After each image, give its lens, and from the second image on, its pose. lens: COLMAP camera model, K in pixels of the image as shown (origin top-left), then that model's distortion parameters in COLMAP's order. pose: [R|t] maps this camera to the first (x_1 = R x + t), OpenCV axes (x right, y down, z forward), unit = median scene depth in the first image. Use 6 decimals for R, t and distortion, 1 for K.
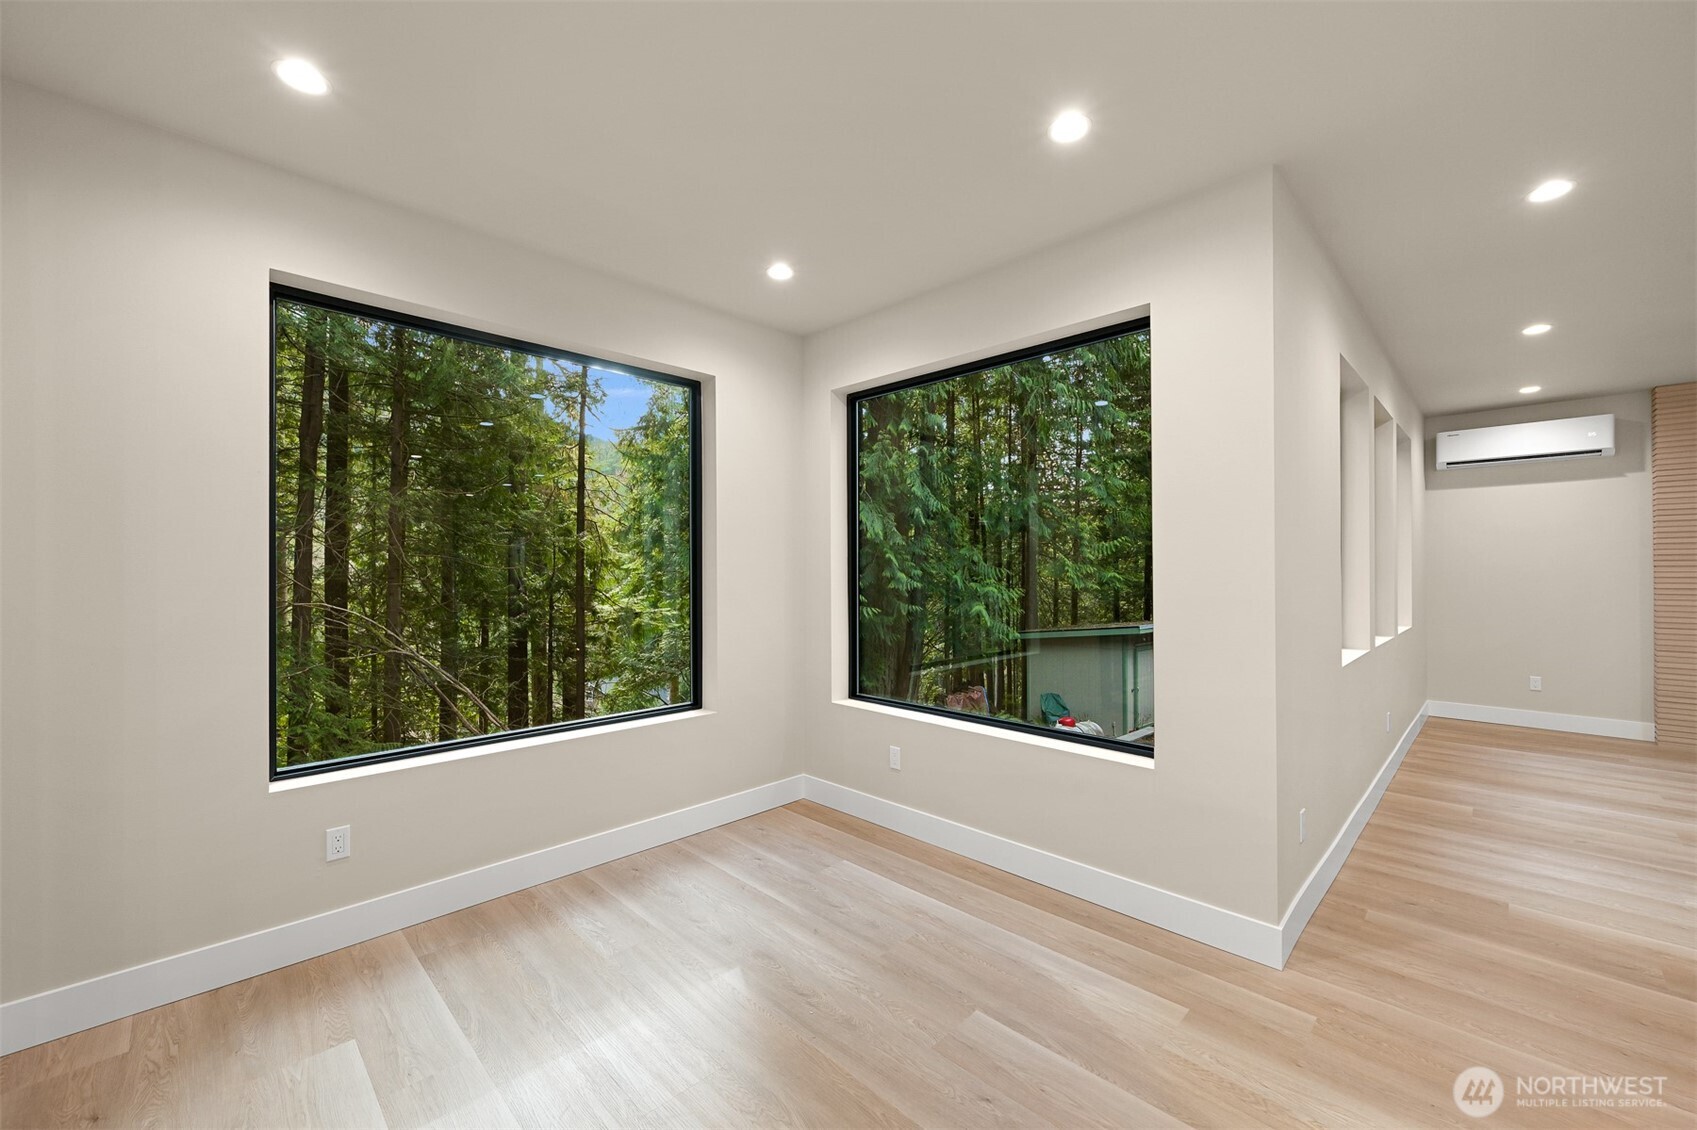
lens RADIAL K [[670.4, 0, 835.8], [0, 670.4, 570.6], [0, 0, 1]] dist [-0.002982, -0.000081]
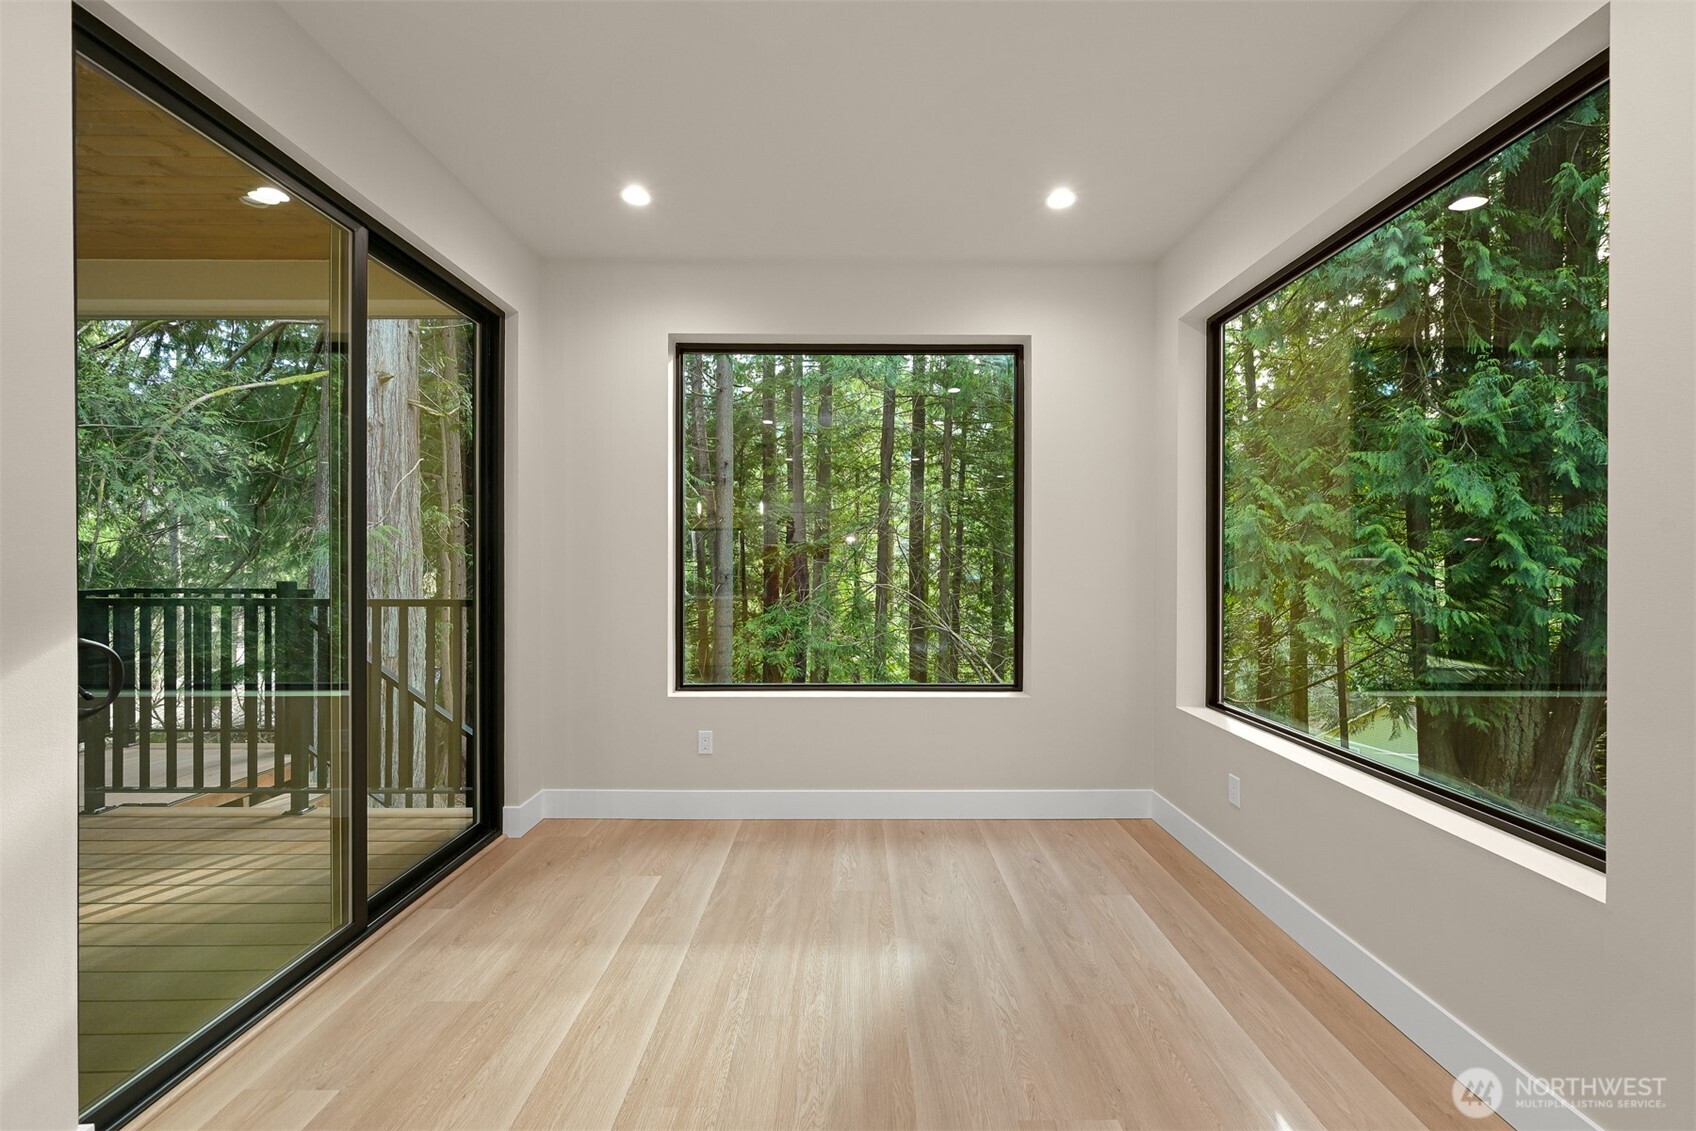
lens RADIAL K [[670.0, 0, 840.7], [0, 670.0, 575.7], [0, 0, 1]] dist [-0.002982, -0.000081]
pose [[0.714177, 0.019813, -0.699685, 0.265227], [-0.005048, 0.999719, 0.023157, 0.020230], [0.699947, -0.013006, 0.714077, 0.140591]]
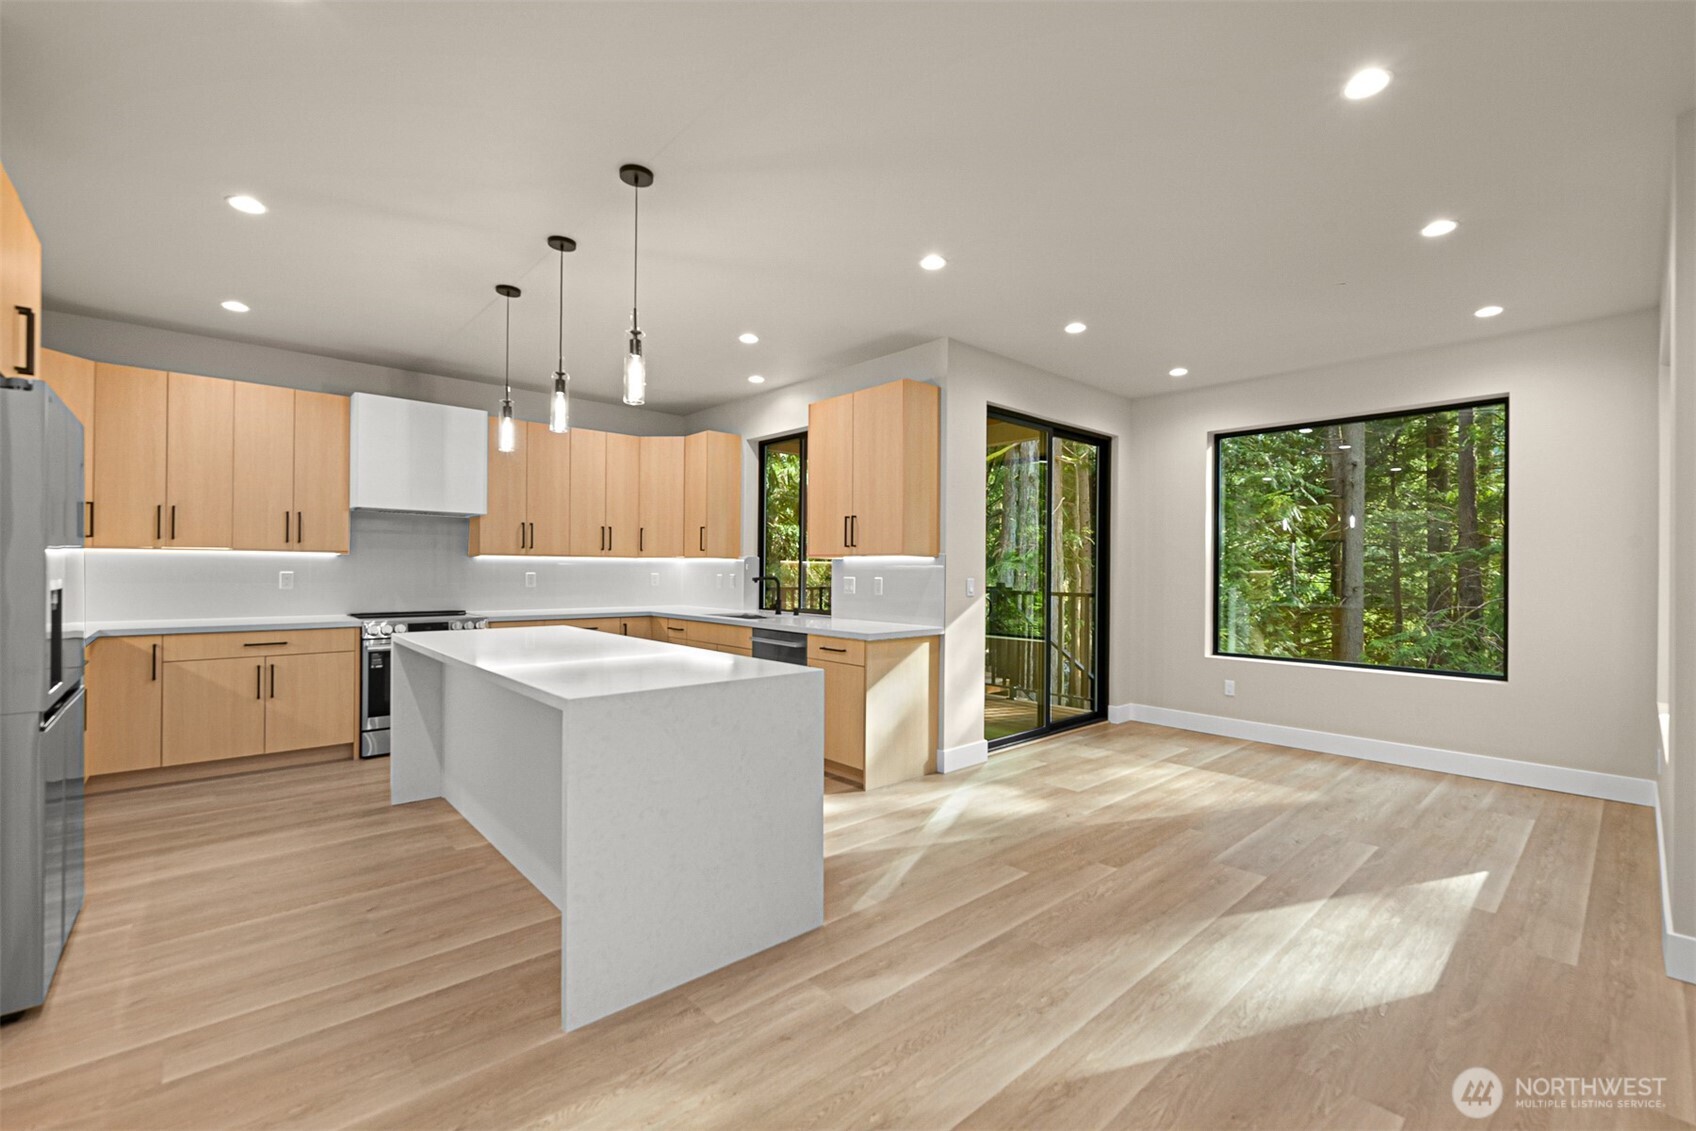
lens RADIAL K [[708.7, 0, 864.6], [0, 708.7, 565.2], [0, 0, 1]] dist [-0.011595, -0.000480]
pose [[-0.026487, -0.002926, -0.999645, 0.976554], [-0.006545, 0.999975, -0.002753, 0.017381], [0.999628, 0.006469, -0.026506, -0.064938]]
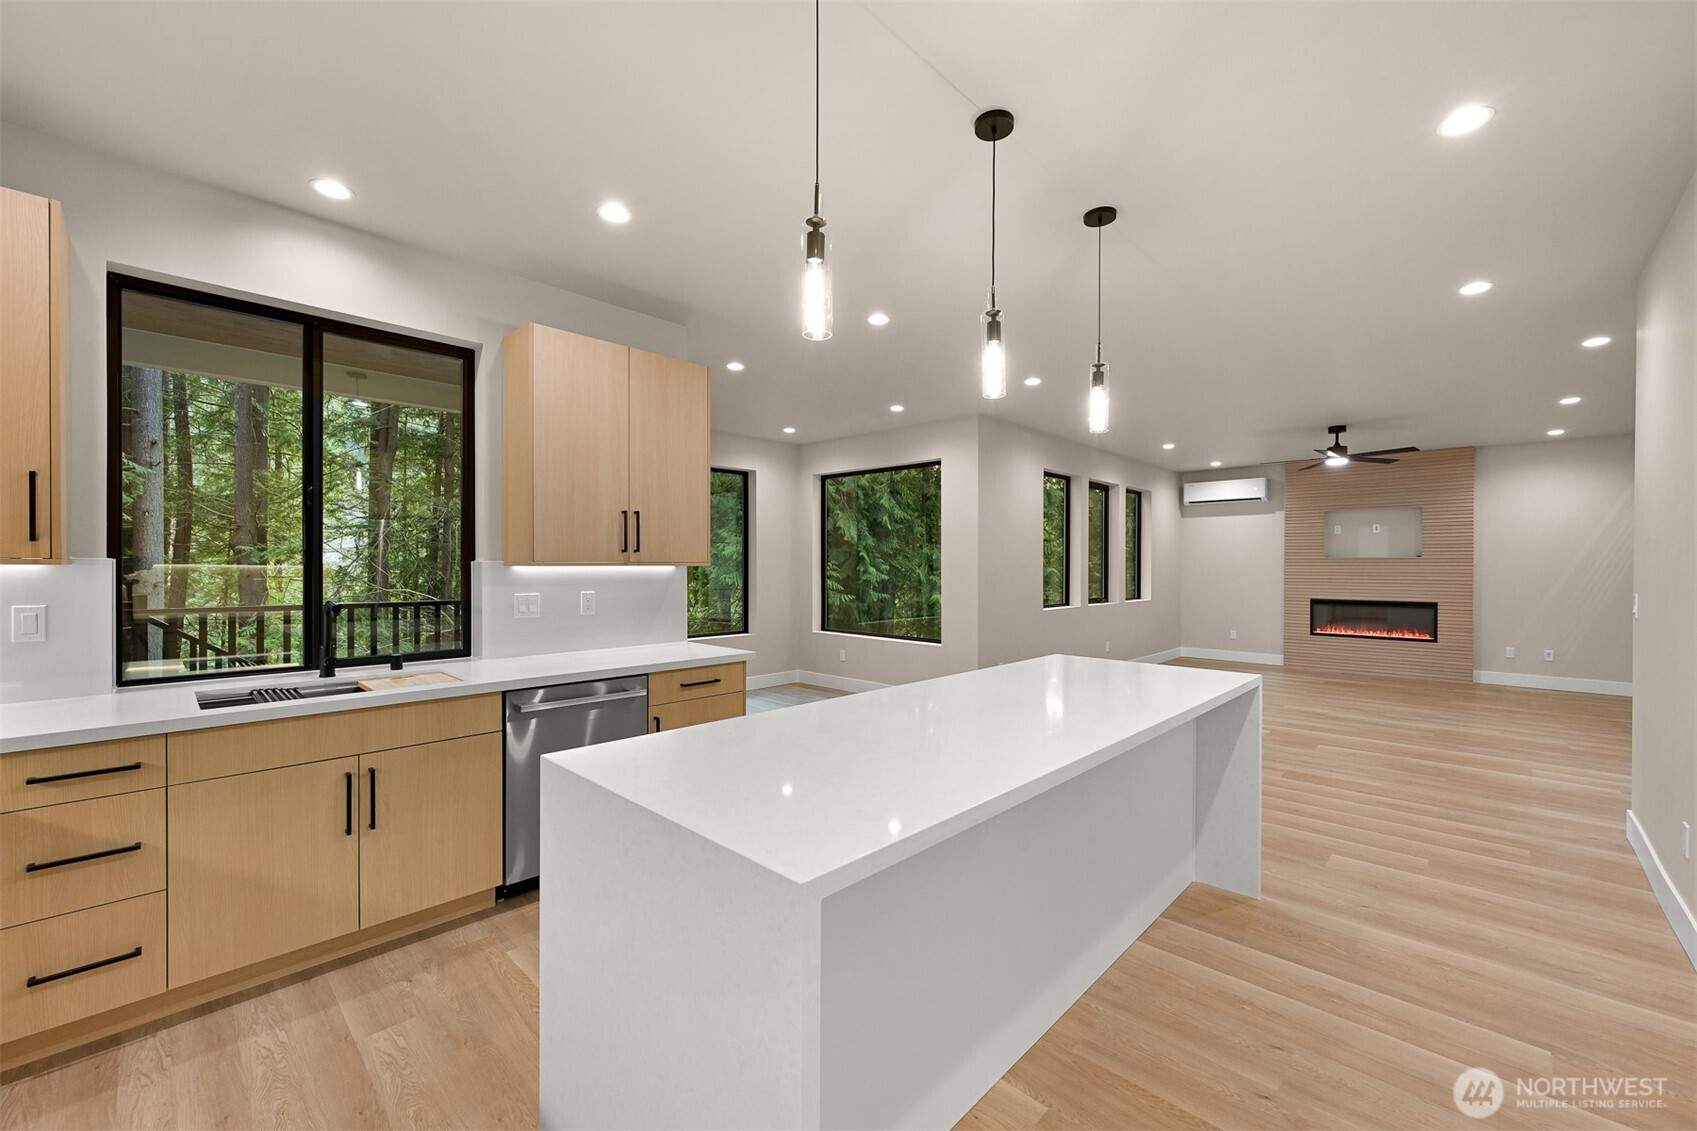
lens RADIAL K [[670.4, 0, 837.6], [0, 670.4, 565.3], [0, 0, 1]] dist [-0.002982, -0.000081]
pose [[0.999803, 0.005385, 0.019115, 0.030363], [-0.005385, 0.999985, -0.000020, -0.000575], [-0.019115, -0.000083, 0.999817, -0.980474]]
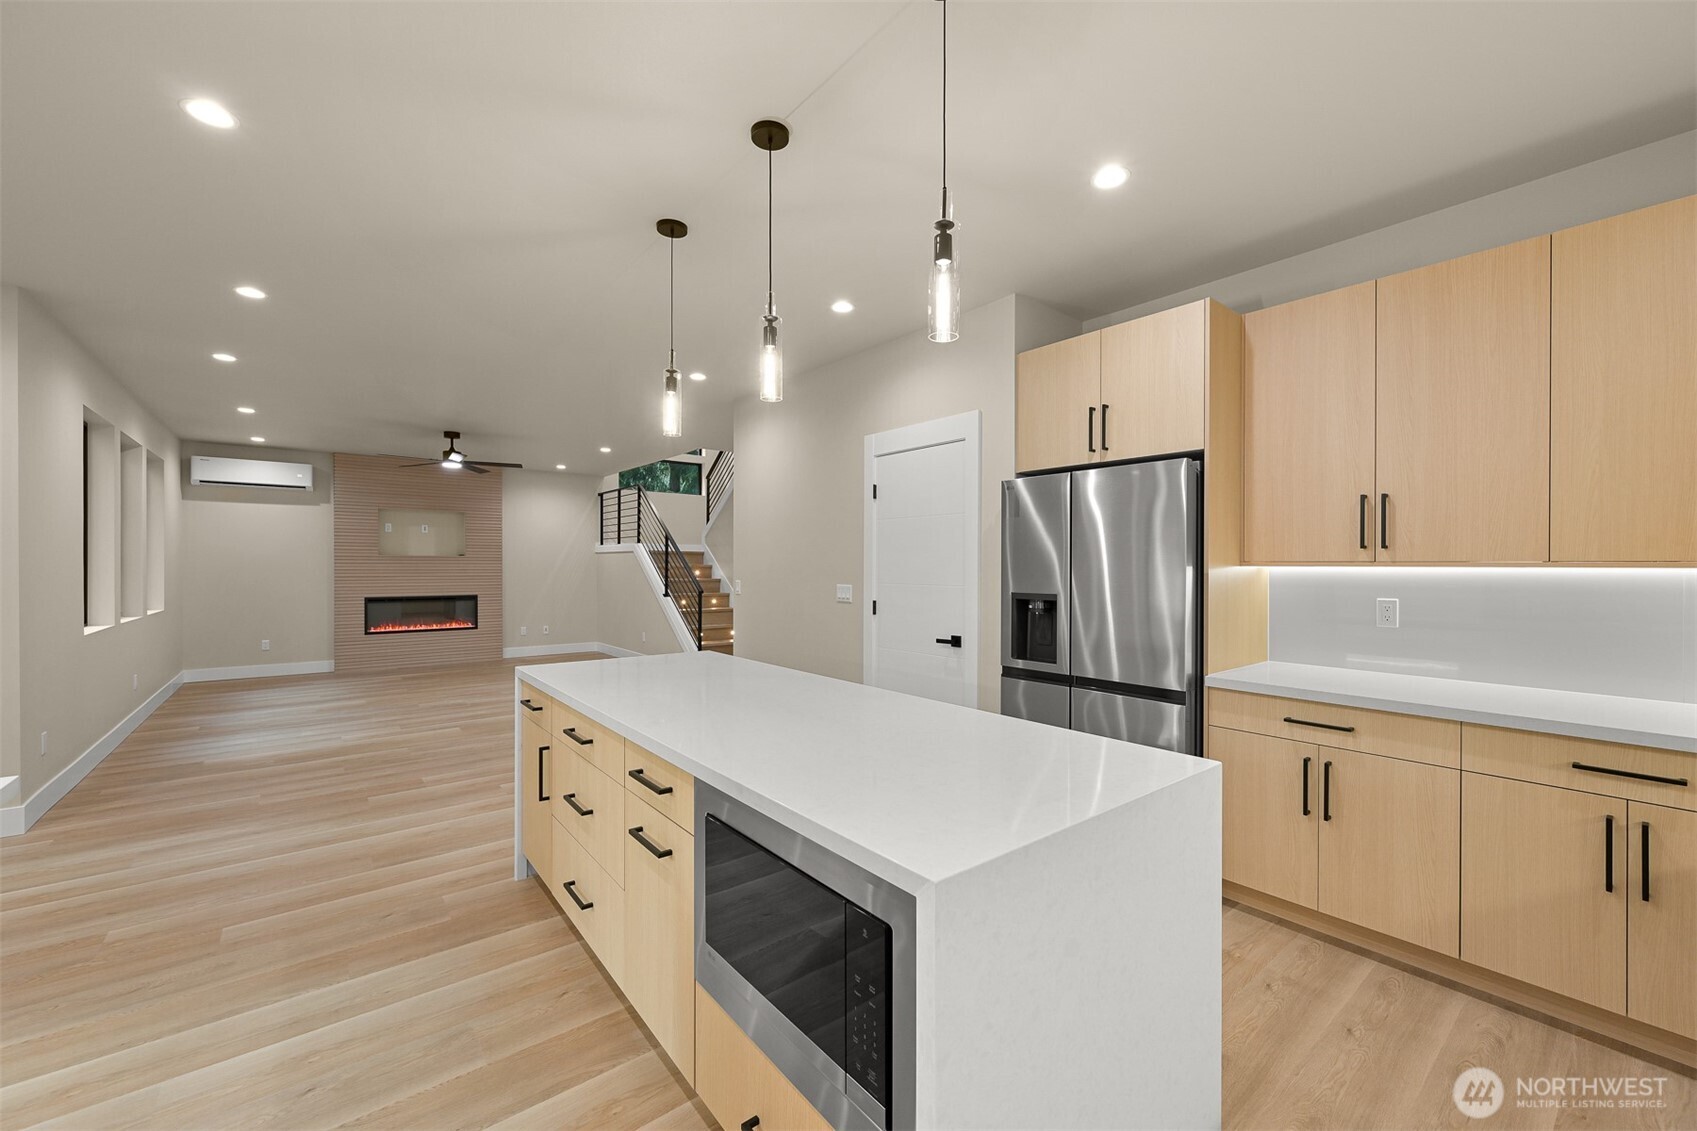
lens RADIAL K [[670.4, 0, 865.4], [0, 670.4, 570.9], [0, 0, 1]] dist [-0.002982, -0.000081]
pose [[0.086050, -0.004509, 0.996281, -0.373196], [-0.002771, 0.999985, 0.004765, 0.001787], [-0.996287, -0.003171, 0.086036, -0.569253]]
